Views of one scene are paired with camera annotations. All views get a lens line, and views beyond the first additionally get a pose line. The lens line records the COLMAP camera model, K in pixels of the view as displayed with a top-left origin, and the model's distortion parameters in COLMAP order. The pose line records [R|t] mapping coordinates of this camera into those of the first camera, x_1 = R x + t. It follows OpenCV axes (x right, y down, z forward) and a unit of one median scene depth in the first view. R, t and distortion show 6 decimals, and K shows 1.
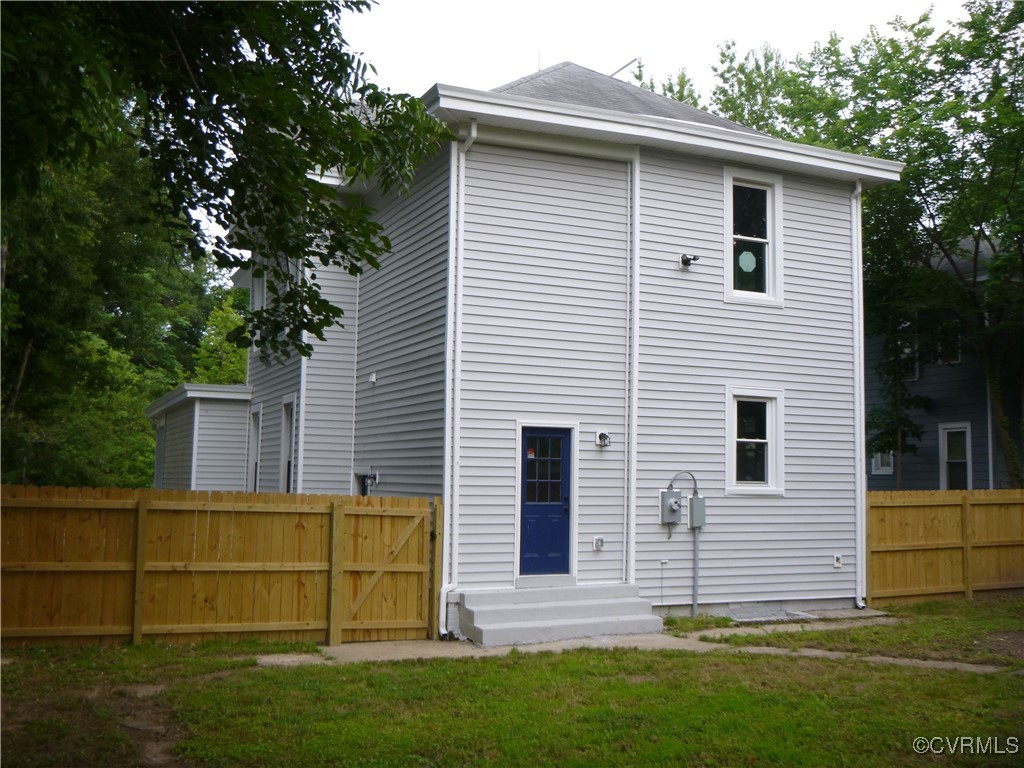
lens RADIAL K [[1047.0, 0, 507.6], [0, 1047.0, 376.9], [0, 0, 1]] dist [-0.040800, 0.000000]
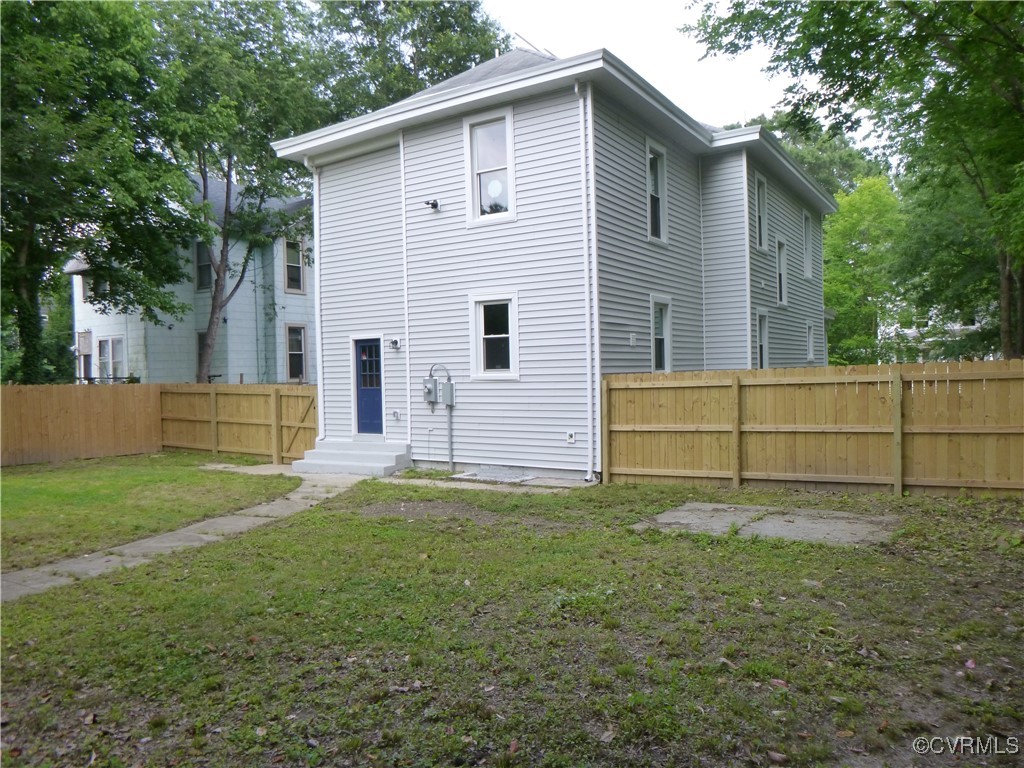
lens RADIAL K [[753.6, 0, 509.8], [0, 753.6, 384.1], [0, 0, 1]] dist [-0.050522, 0.001595]
pose [[0.536278, -0.011059, -0.843969, 1.029758], [0.109495, 0.992376, 0.056572, 0.071047], [0.836909, -0.122749, 0.533401, 0.552208]]
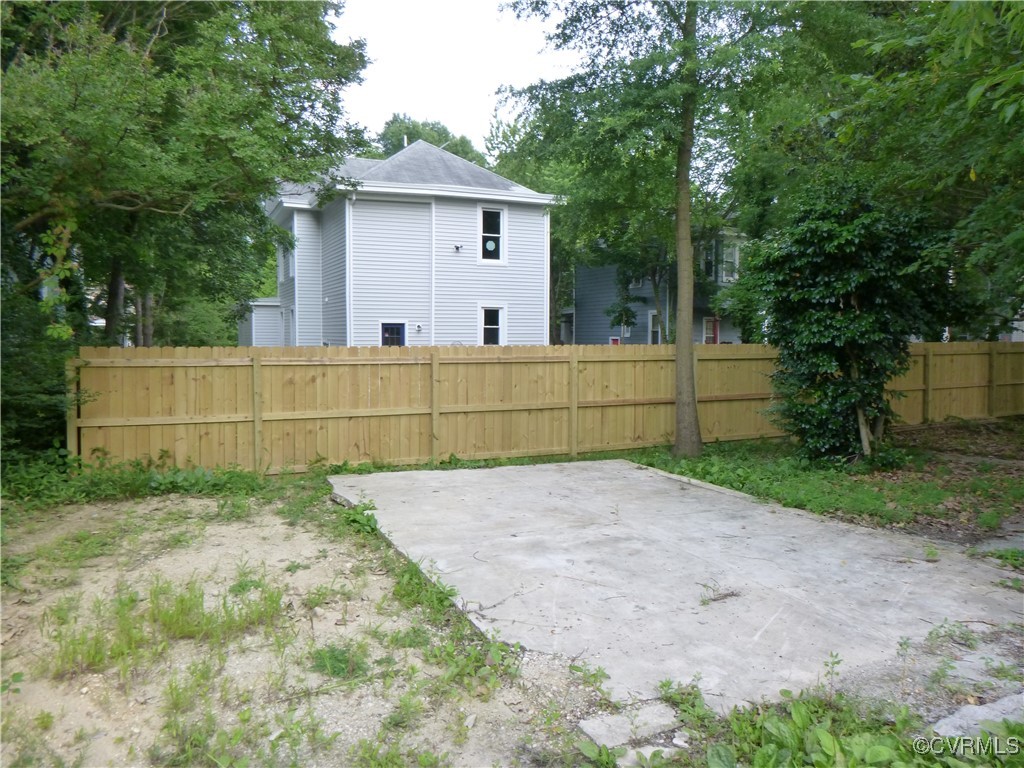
lens RADIAL K [[753.6, 0, 521.8], [0, 753.6, 387.6], [0, 0, 1]] dist [-0.050522, 0.001595]
pose [[0.999892, -0.011252, 0.009500, 0.293470], [0.009494, 0.985702, 0.168230, -0.085831], [-0.011257, -0.168122, 0.985702, -0.653916]]
